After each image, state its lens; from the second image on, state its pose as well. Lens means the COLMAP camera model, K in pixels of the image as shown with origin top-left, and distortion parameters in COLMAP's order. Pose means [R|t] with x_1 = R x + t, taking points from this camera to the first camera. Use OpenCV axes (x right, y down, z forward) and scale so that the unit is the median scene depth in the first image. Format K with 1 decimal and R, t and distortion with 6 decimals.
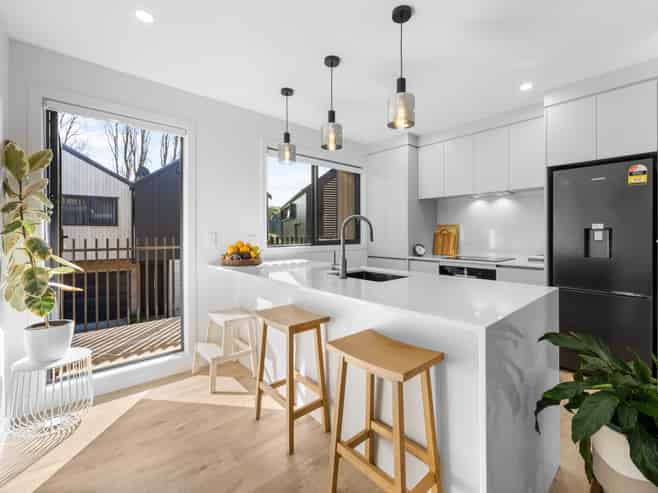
lens RADIAL K [[281.7, 0, 329.5], [0, 281.7, 238.3], [0, 0, 1]] dist [-0.033145, -0.000121]
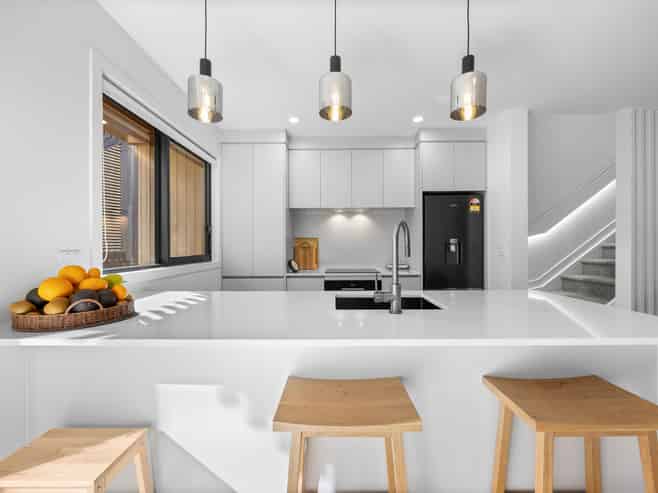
lens RADIAL K [[286.8, 0, 329.0], [0, 286.8, 246.5], [0, 0, 1]] dist [0.001440, -0.000065]
pose [[0.659369, 0.001448, 0.751818, -0.305365], [0.011820, 0.999855, -0.012292, -0.005316], [-0.751727, 0.016991, 0.659256, 0.347972]]
